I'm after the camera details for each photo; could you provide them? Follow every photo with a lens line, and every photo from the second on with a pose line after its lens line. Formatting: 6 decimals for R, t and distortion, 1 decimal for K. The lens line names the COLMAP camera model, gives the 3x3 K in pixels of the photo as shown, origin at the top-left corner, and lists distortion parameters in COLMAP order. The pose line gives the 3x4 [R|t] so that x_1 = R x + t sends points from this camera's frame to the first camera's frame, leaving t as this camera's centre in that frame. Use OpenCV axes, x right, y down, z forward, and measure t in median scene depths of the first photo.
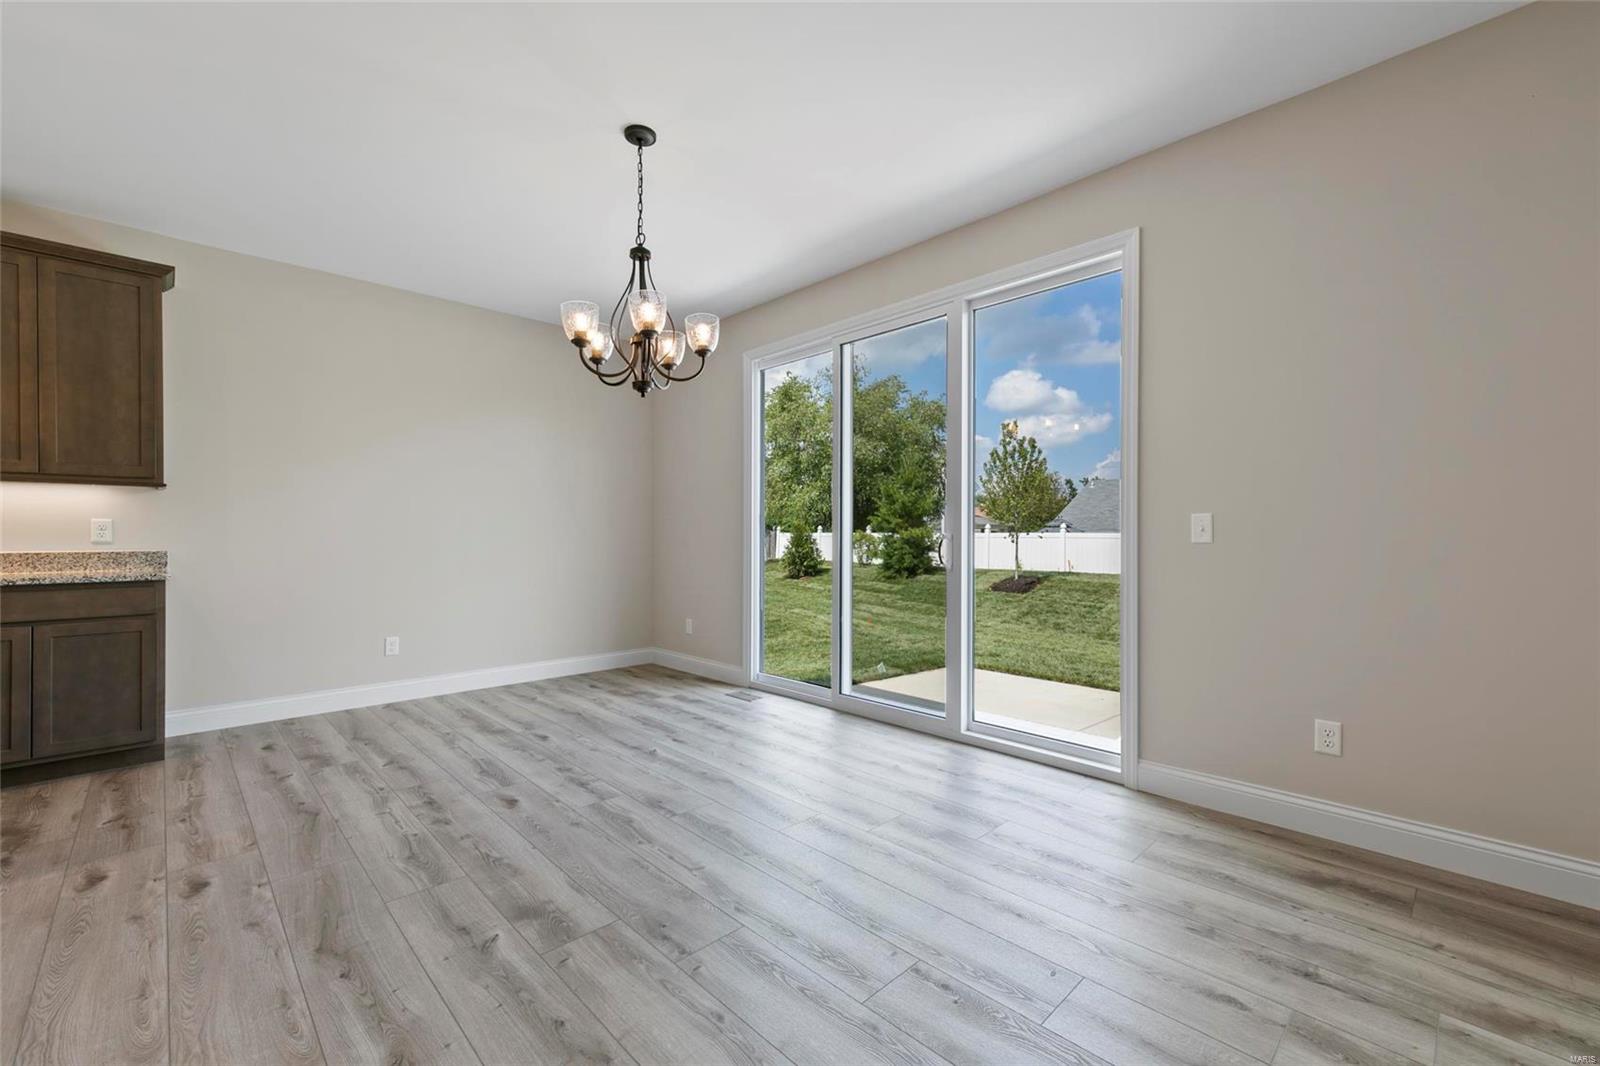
lens RADIAL K [[660.5, 0, 795.1], [0, 660.5, 538.8], [0, 0, 1]] dist [0.007957, -0.000720]
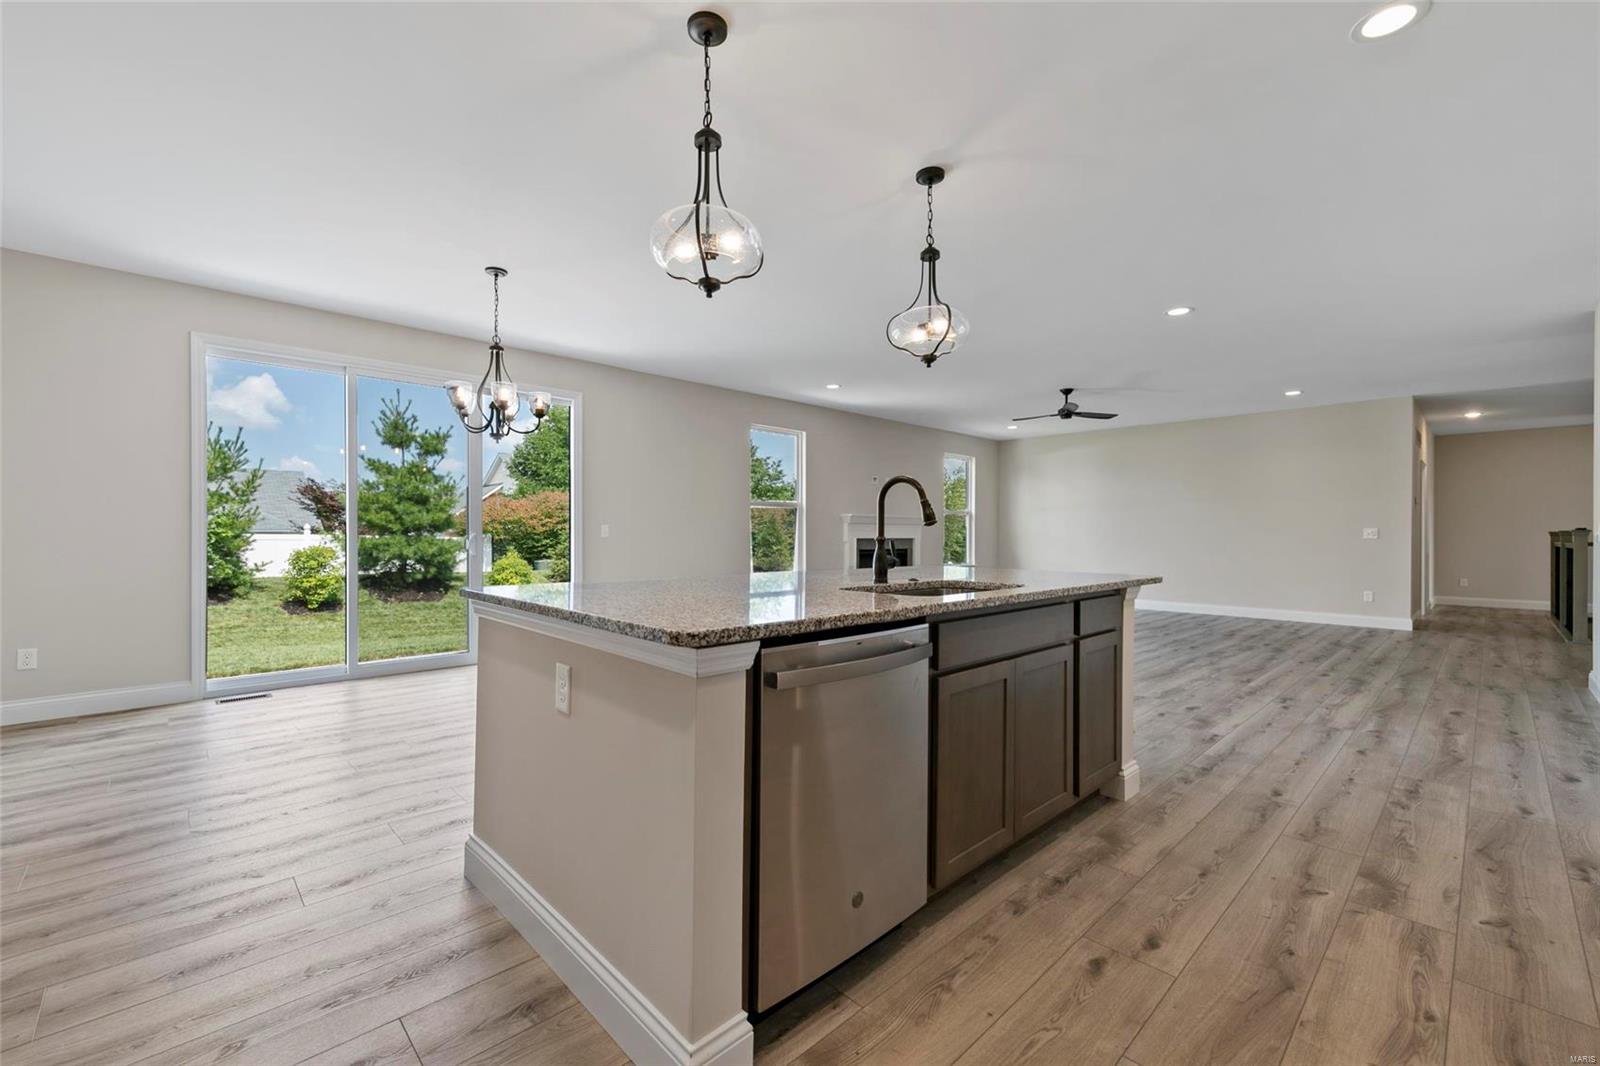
lens RADIAL K [[660.5, 0, 800.4], [0, 660.5, 537.8], [0, 0, 1]] dist [0.007957, -0.000720]
pose [[-0.002934, -0.003289, 0.999990, -1.535515], [0.003836, 0.999987, 0.003300, 0.001676], [-0.999988, 0.003846, -0.002921, 0.265884]]
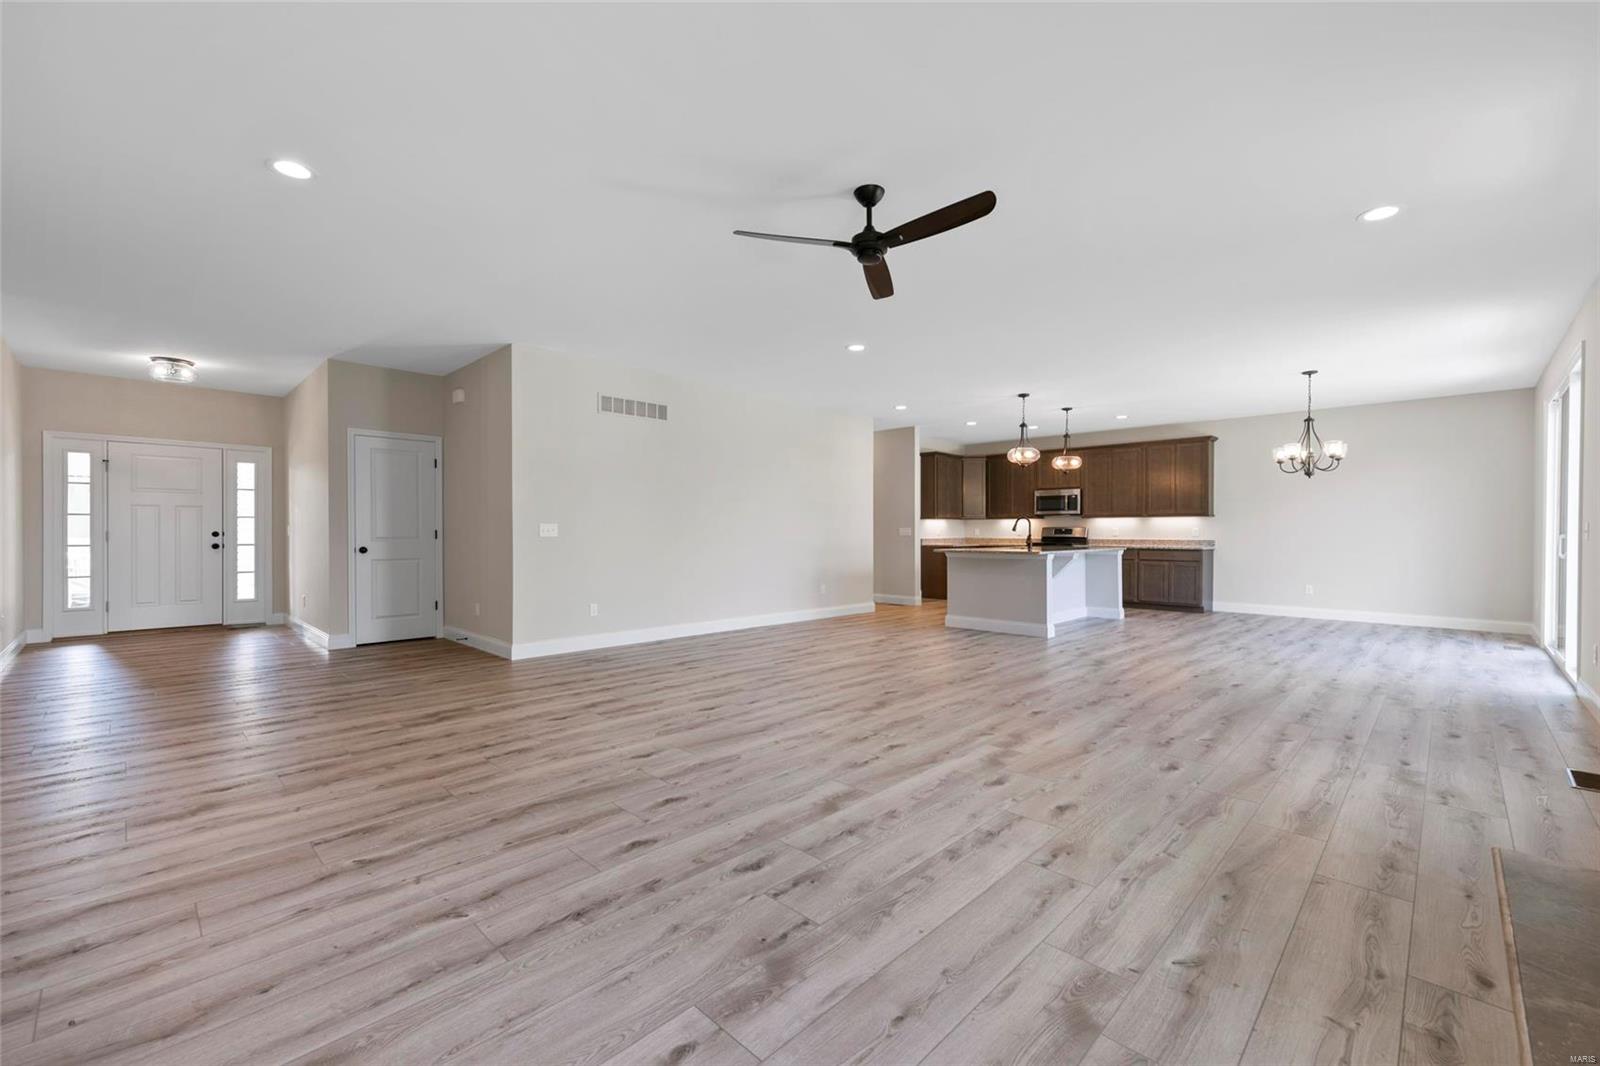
lens RADIAL K [[660.5, 0, 804.3], [0, 660.5, 530.3], [0, 0, 1]] dist [0.007957, -0.000720]
pose [[0.037224, -0.004292, -0.999298, 1.899178], [-0.007045, 0.999965, -0.004557, 0.004892], [0.999282, 0.007210, 0.037193, -0.845726]]
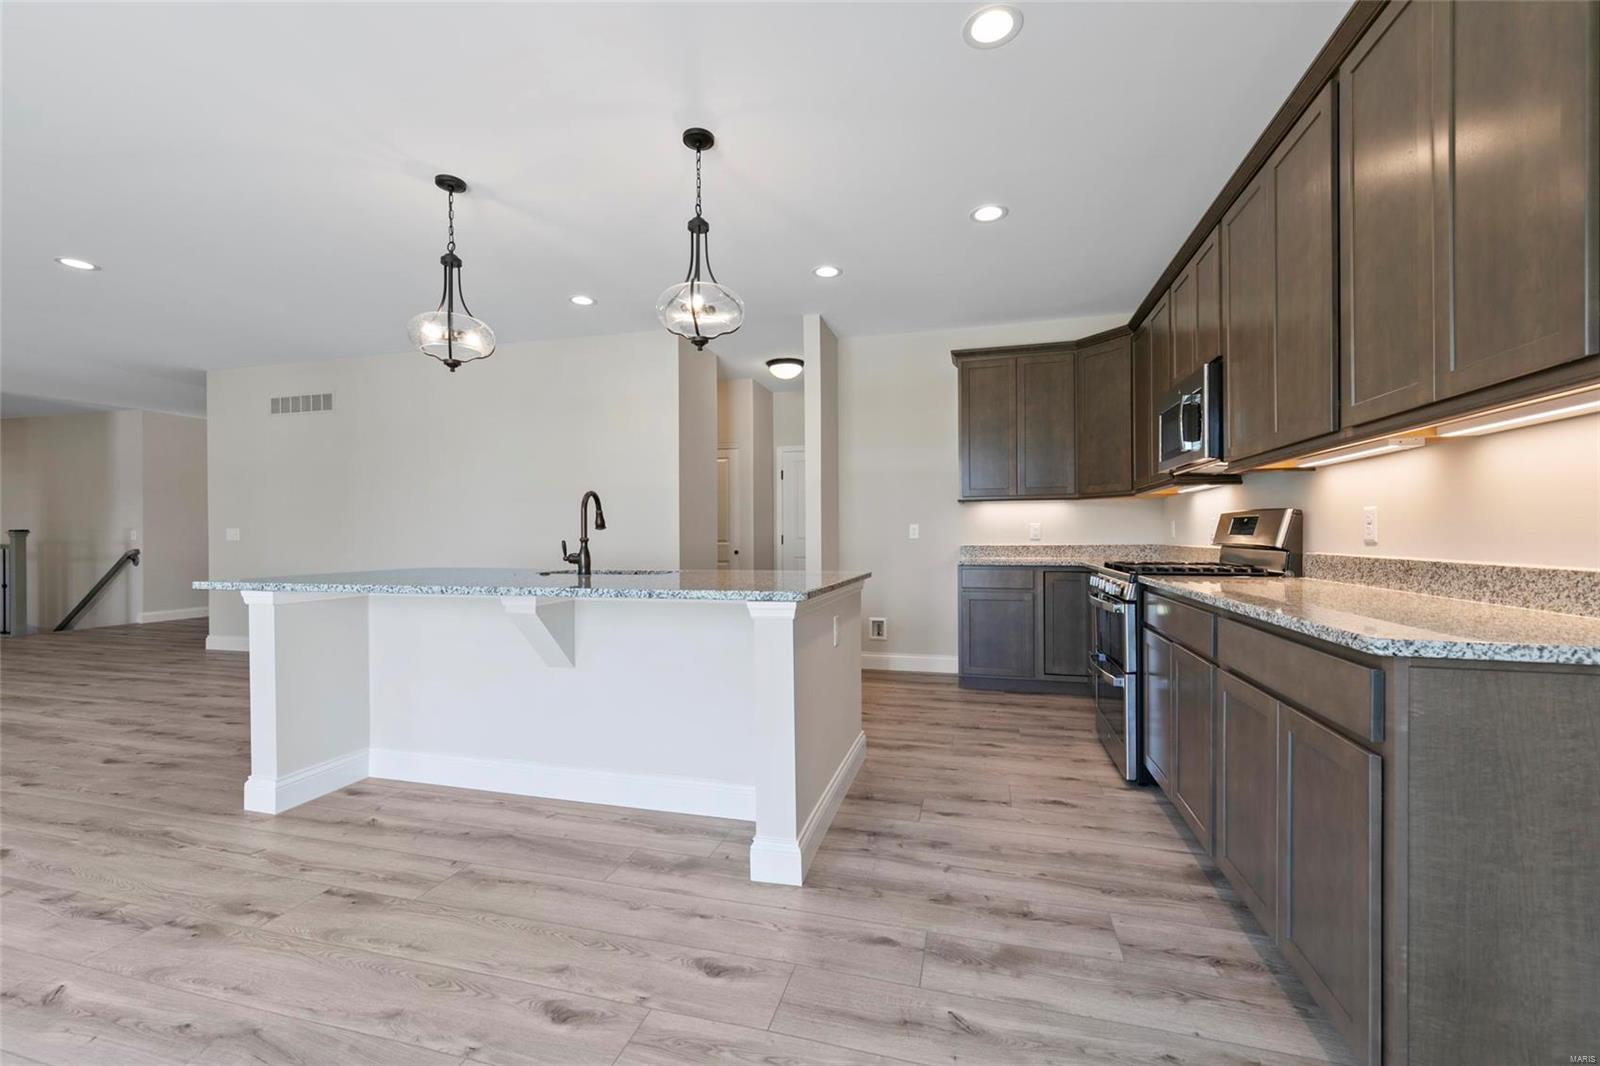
lens RADIAL K [[660.5, 0, 797.7], [0, 660.5, 535.7], [0, 0, 1]] dist [0.007957, -0.000720]
pose [[-0.859170, 0.004694, -0.511669, -0.504164], [0.001097, 0.999973, 0.007332, -0.007395], [0.511690, 0.005738, -0.859151, 1.187115]]
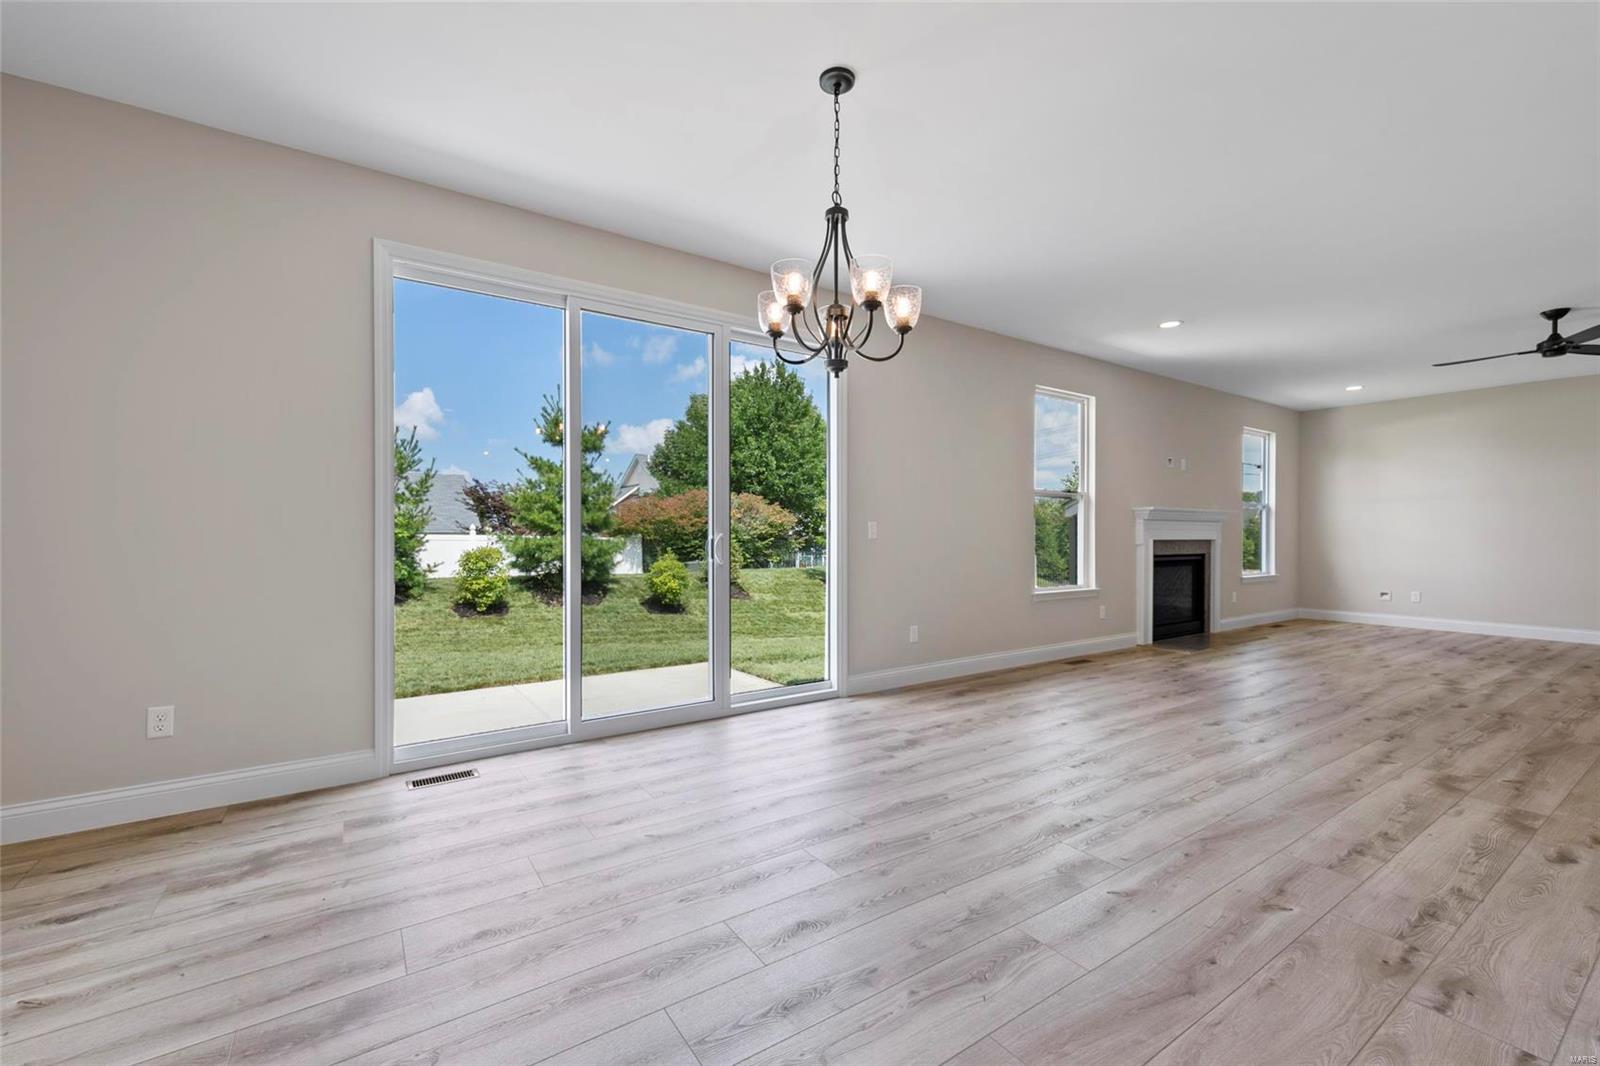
lens RADIAL K [[660.5, 0, 799.8], [0, 660.5, 538.2], [0, 0, 1]] dist [0.007957, -0.000720]
pose [[0.163135, -0.003640, 0.986597, -0.969453], [0.003925, 0.999988, 0.003040, -0.002243], [-0.986596, 0.003377, 0.163147, 0.788645]]
